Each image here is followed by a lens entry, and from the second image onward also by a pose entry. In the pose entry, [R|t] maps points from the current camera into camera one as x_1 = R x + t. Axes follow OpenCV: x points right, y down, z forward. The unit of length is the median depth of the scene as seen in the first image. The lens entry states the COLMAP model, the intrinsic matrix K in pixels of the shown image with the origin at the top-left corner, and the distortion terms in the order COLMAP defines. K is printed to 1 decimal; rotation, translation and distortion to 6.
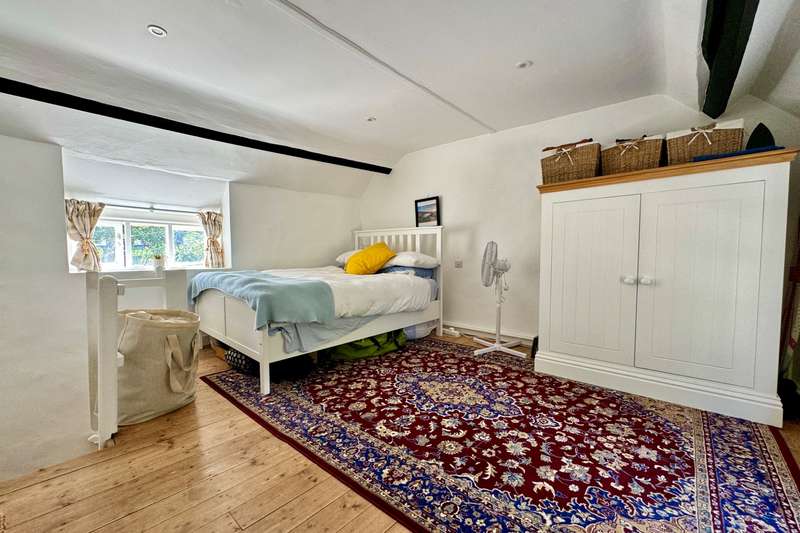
lens RADIAL K [[316.1, 0, 400.2], [0, 316.1, 272.7], [0, 0, 1]] dist [0.001613, 0.000347]
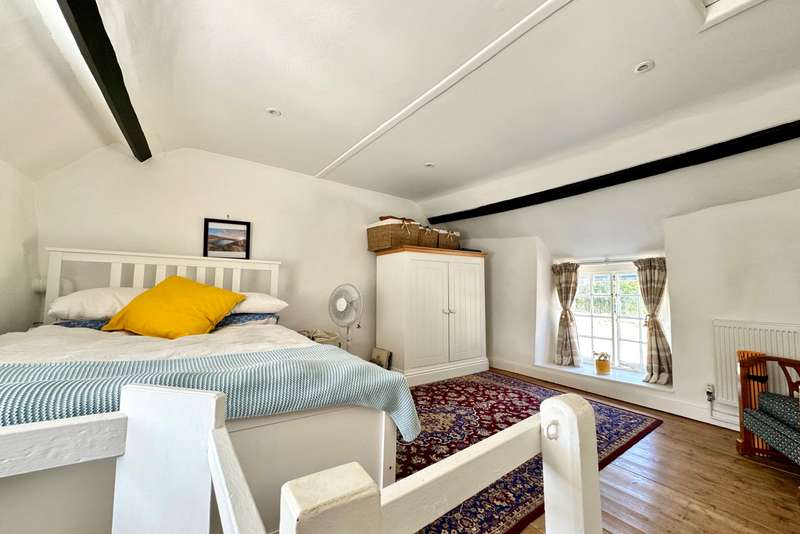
lens RADIAL K [[316.1, 0, 397.9], [0, 316.1, 261.6], [0, 0, 1]] dist [0.001613, 0.000347]
pose [[0.247238, 0.087774, 0.964971, -1.090536], [0.049805, 0.993421, -0.103123, -0.081512], [-0.967674, 0.073556, 0.241240, 0.882138]]
